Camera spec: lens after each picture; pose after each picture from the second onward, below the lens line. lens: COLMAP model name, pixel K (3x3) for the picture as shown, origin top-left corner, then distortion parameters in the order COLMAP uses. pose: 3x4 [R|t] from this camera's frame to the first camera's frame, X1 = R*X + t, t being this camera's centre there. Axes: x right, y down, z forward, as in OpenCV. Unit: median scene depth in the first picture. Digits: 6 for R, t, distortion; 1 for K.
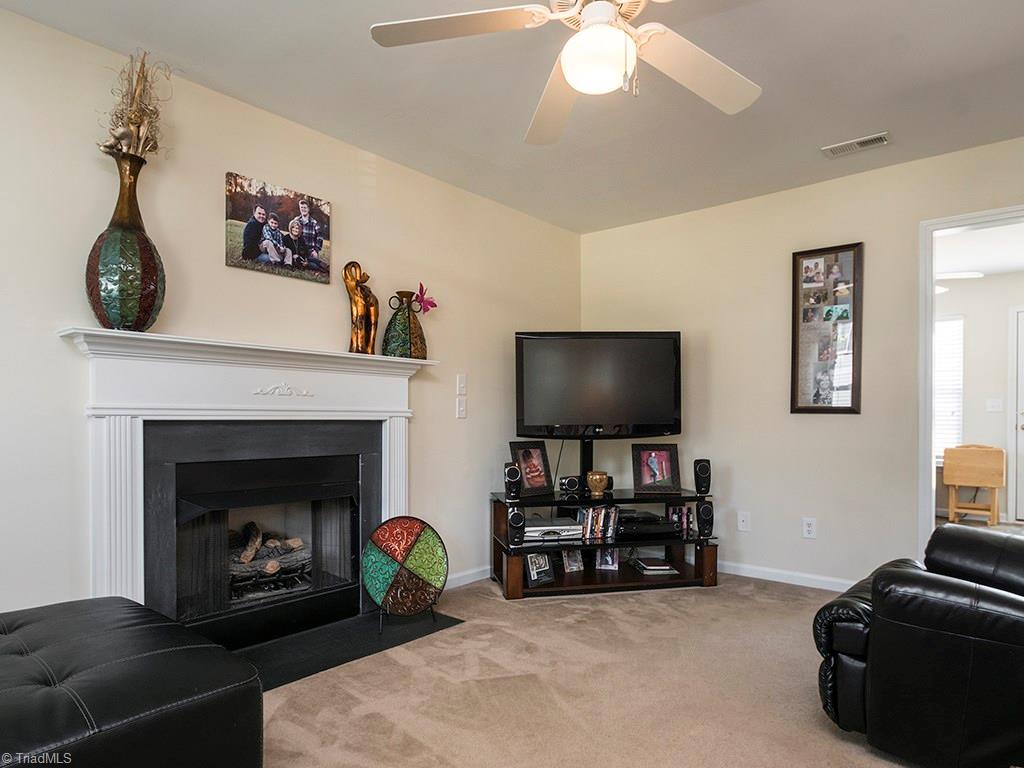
lens RADIAL K [[604.6, 0, 514.7], [0, 604.6, 413.0], [0, 0, 1]] dist [0.003210, 0.000681]
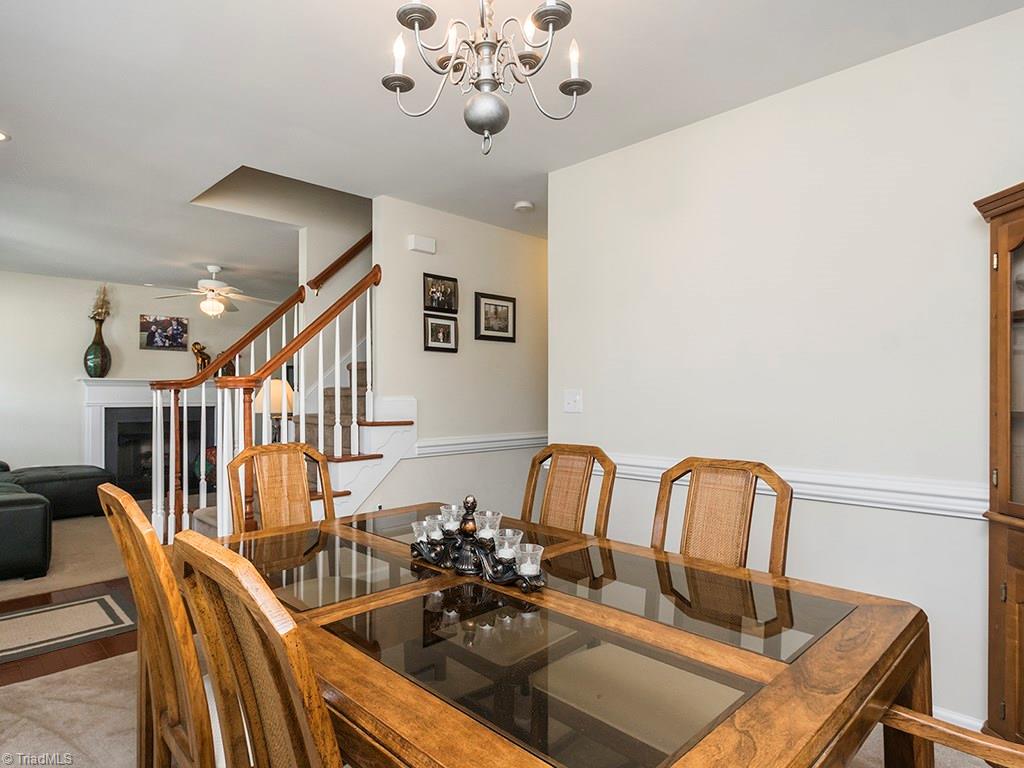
lens RADIAL K [[560.1, 0, 514.6], [0, 560.1, 389.9], [0, 0, 1]] dist [-0.002080, -0.000816]
pose [[0.999613, -0.002253, -0.027725, 1.169884], [0.002088, 0.999980, -0.005974, -0.042391], [0.027738, 0.005914, 0.999598, -1.334722]]
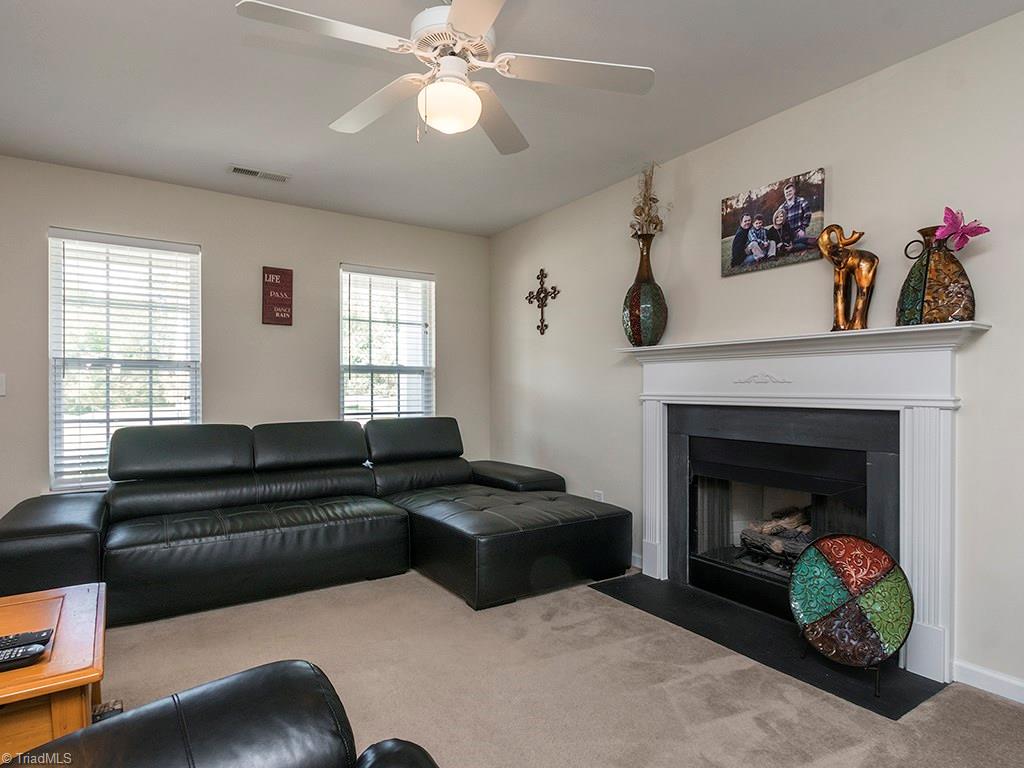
lens RADIAL K [[539.5, 0, 508.6], [0, 539.5, 395.0], [0, 0, 1]] dist [-0.000040, -0.001144]
pose [[-0.243107, 0.003009, -0.969995, 0.633042], [-0.002173, 0.999991, 0.003646, -0.010778], [0.969997, 0.002995, -0.243098, 0.792347]]
